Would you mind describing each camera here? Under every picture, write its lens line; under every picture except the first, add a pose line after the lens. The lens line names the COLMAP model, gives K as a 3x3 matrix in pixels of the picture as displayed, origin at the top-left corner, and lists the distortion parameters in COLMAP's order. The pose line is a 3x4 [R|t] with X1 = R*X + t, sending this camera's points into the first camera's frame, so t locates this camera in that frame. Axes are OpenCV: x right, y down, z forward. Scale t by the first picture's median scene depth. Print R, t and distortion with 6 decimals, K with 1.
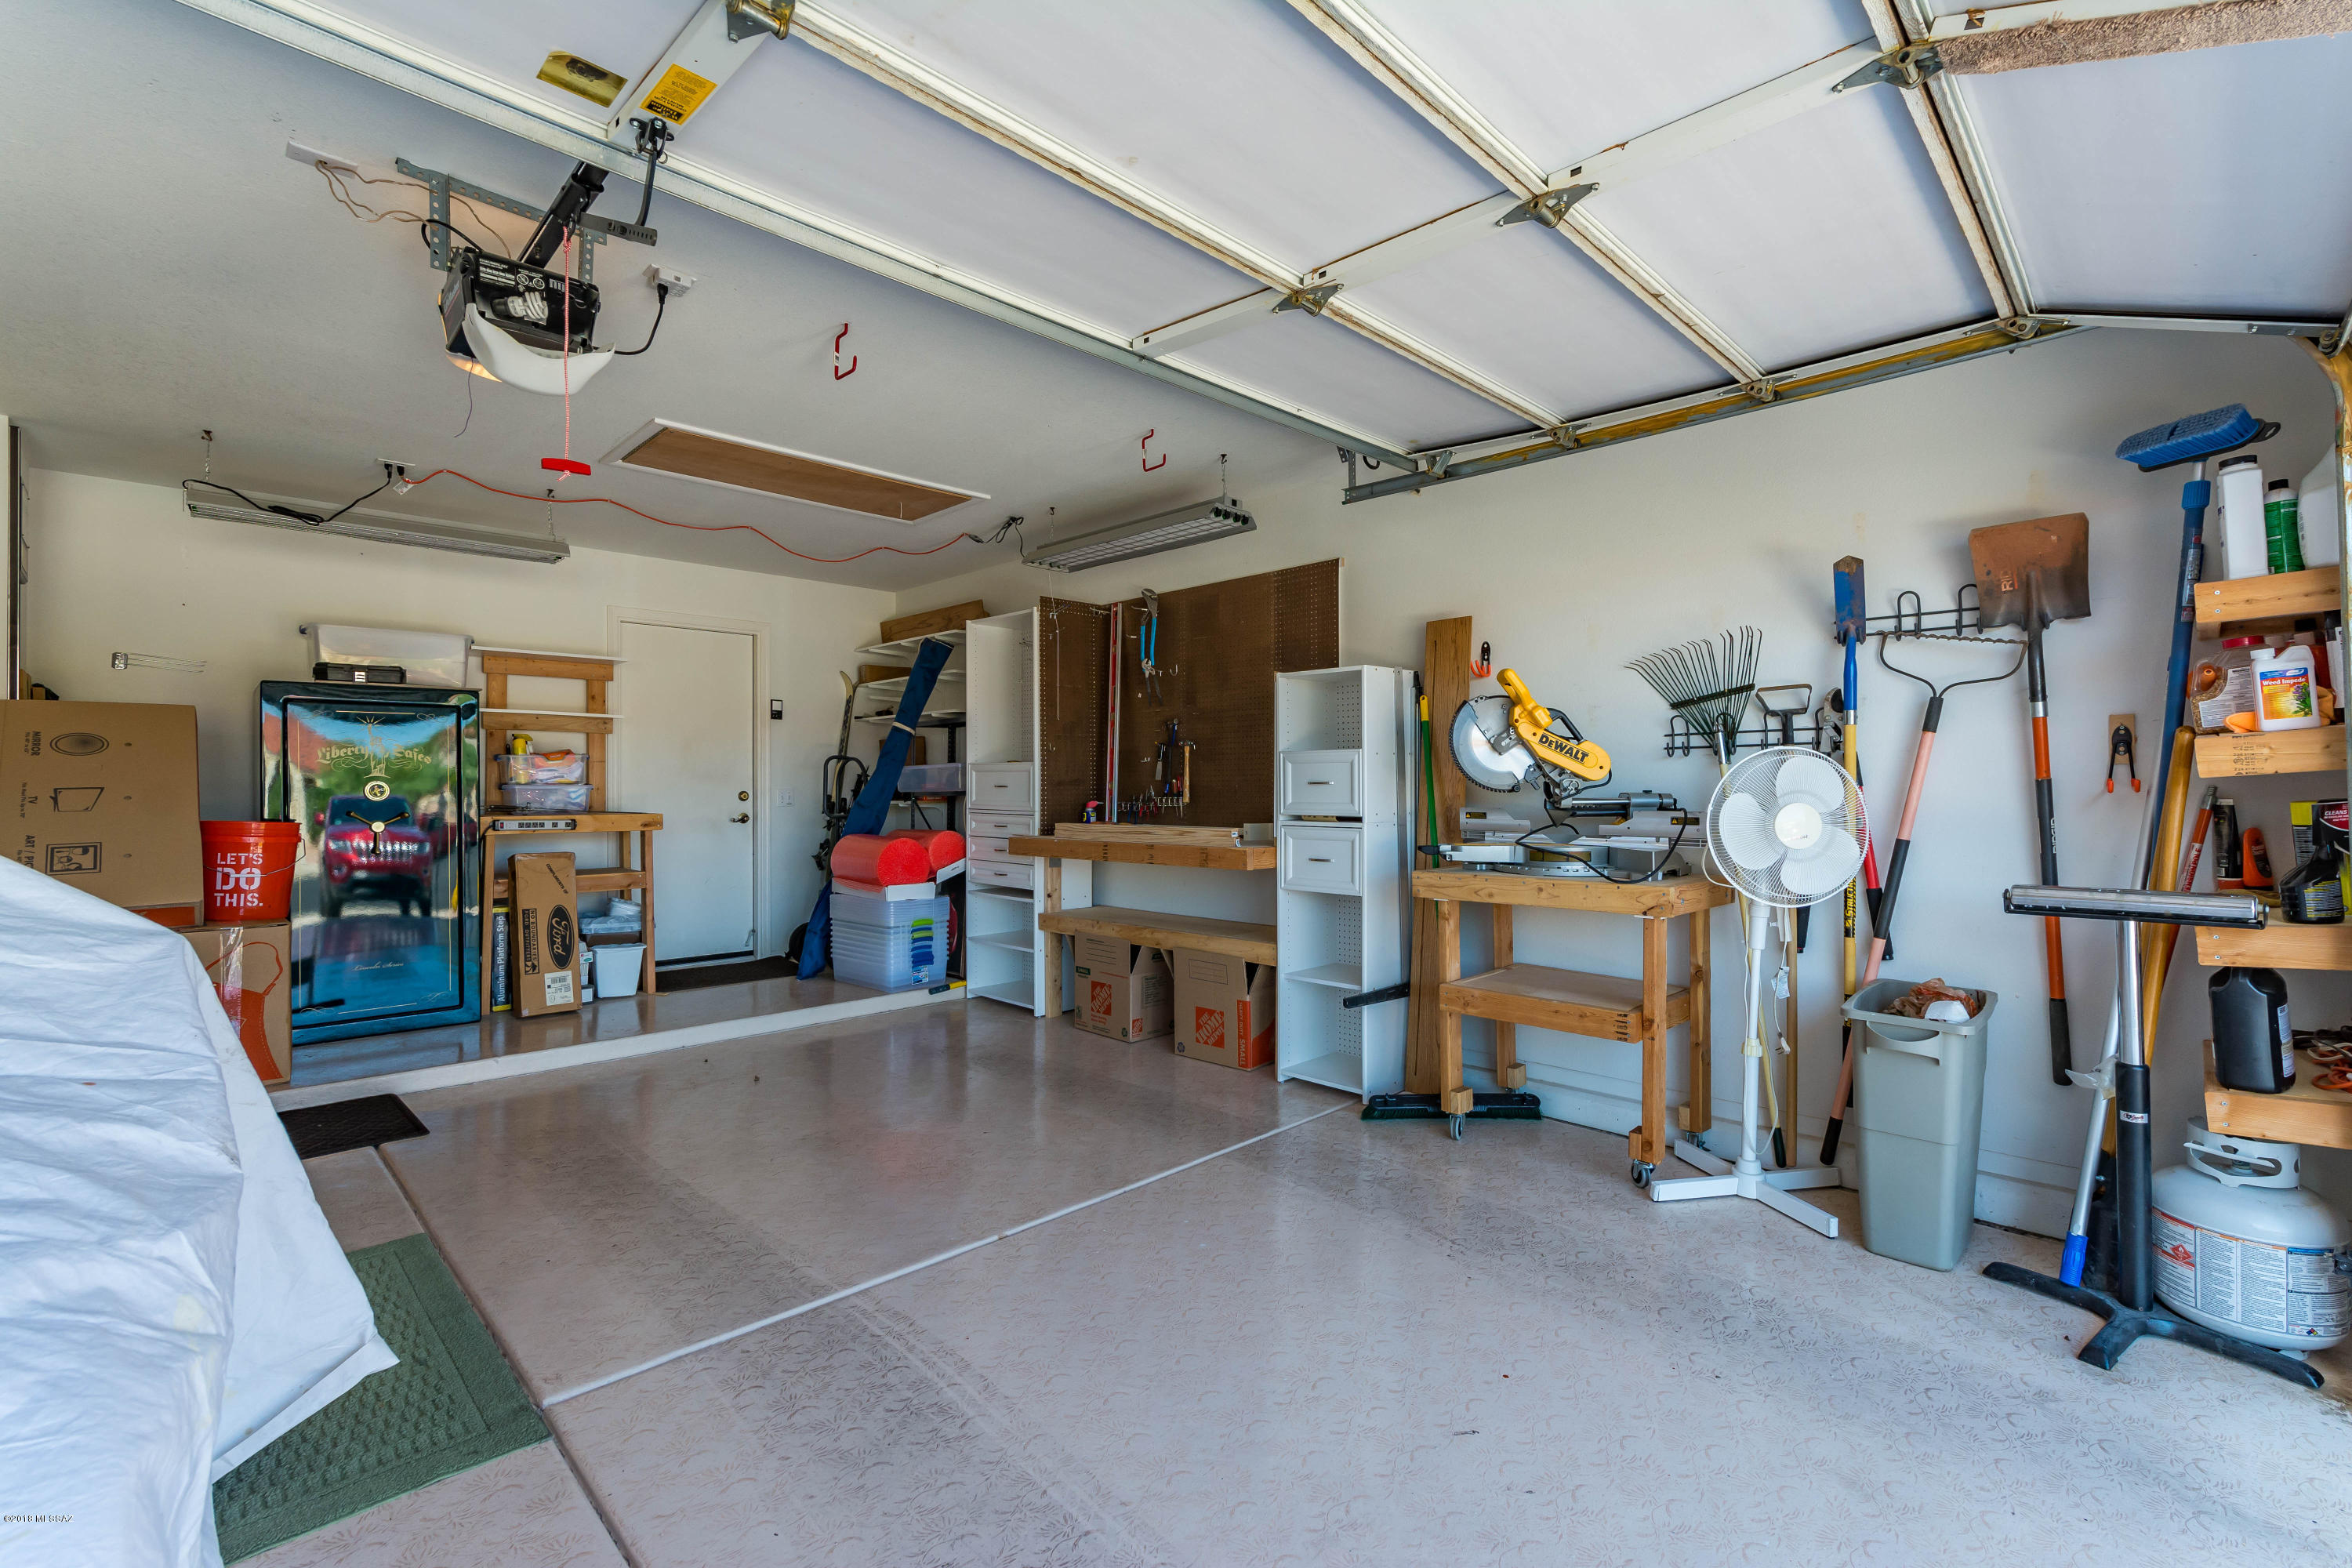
lens RADIAL K [[1021.9, 0, 1176.7], [0, 1021.9, 783.2], [0, 0, 1]] dist [-0.006157, 0.003597]
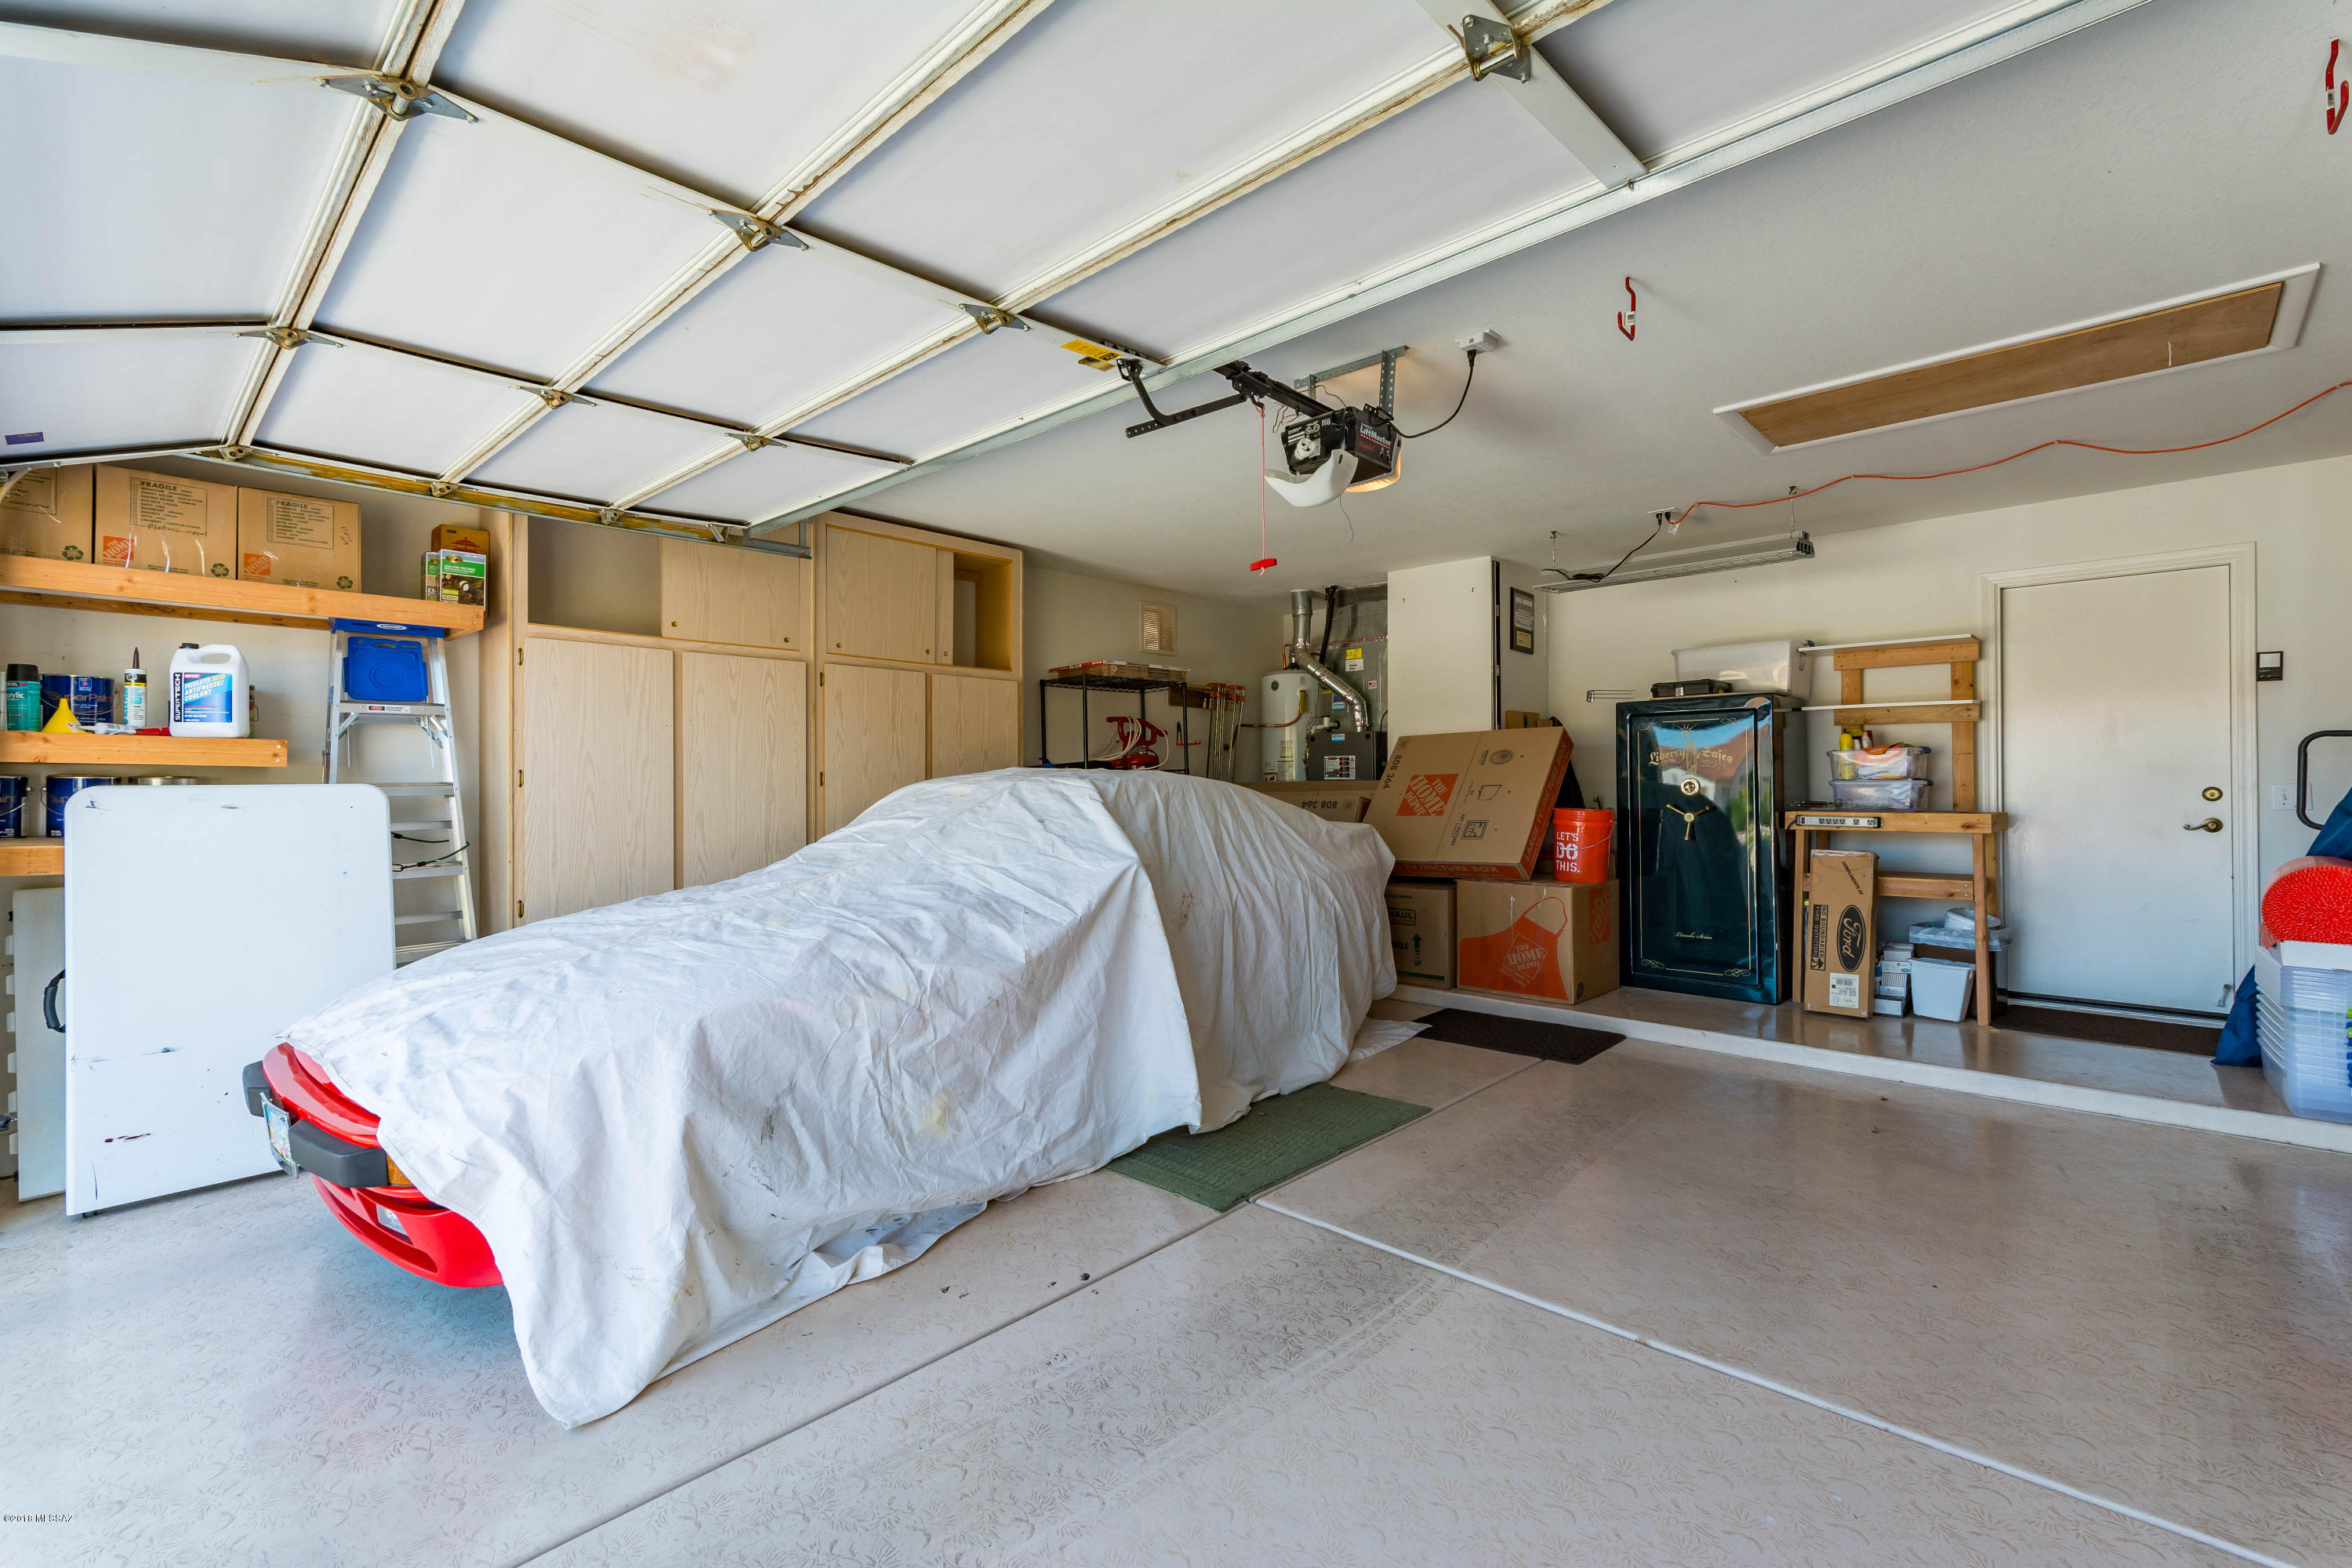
lens RADIAL K [[1021.9, 0, 1176.7], [0, 1021.9, 781.6], [0, 0, 1]] dist [-0.006157, 0.003597]
pose [[0.031297, -0.004885, -0.999498, 0.377714], [0.008632, 0.999952, -0.004617, 0.001777], [0.999473, -0.008484, 0.031338, 0.369298]]
